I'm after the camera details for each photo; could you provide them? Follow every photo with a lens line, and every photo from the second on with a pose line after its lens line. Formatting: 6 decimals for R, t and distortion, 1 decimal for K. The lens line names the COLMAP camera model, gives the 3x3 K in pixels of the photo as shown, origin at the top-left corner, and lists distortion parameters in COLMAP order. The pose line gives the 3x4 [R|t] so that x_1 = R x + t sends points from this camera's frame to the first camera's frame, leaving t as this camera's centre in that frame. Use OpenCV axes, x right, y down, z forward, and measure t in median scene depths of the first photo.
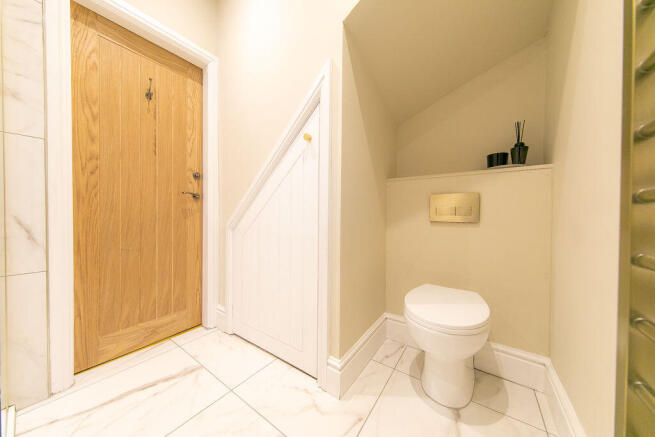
lens RADIAL K [[215.9, 0, 327.5], [0, 215.9, 218.5], [0, 0, 1]] dist [-0.000079, -0.000007]
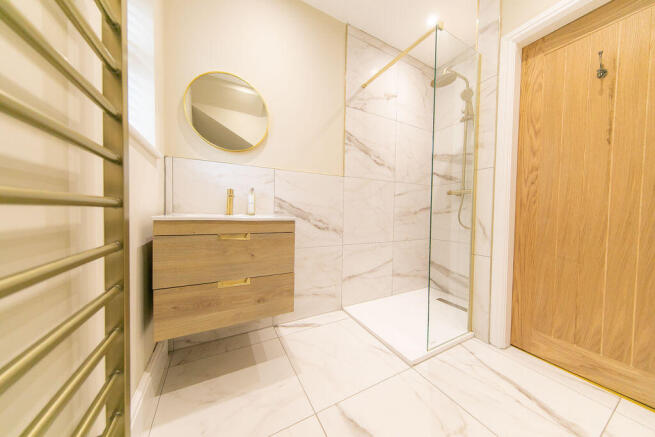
lens RADIAL K [[207.5, 0, 327.5], [0, 207.5, 218.5], [0, 0, 1]] dist [-0.000015, -0.000035]
pose [[-0.445754, 0.012928, -0.895062, 0.370911], [-0.034377, 0.998911, 0.031548, -0.020811], [0.894495, 0.044832, -0.444824, 0.513958]]
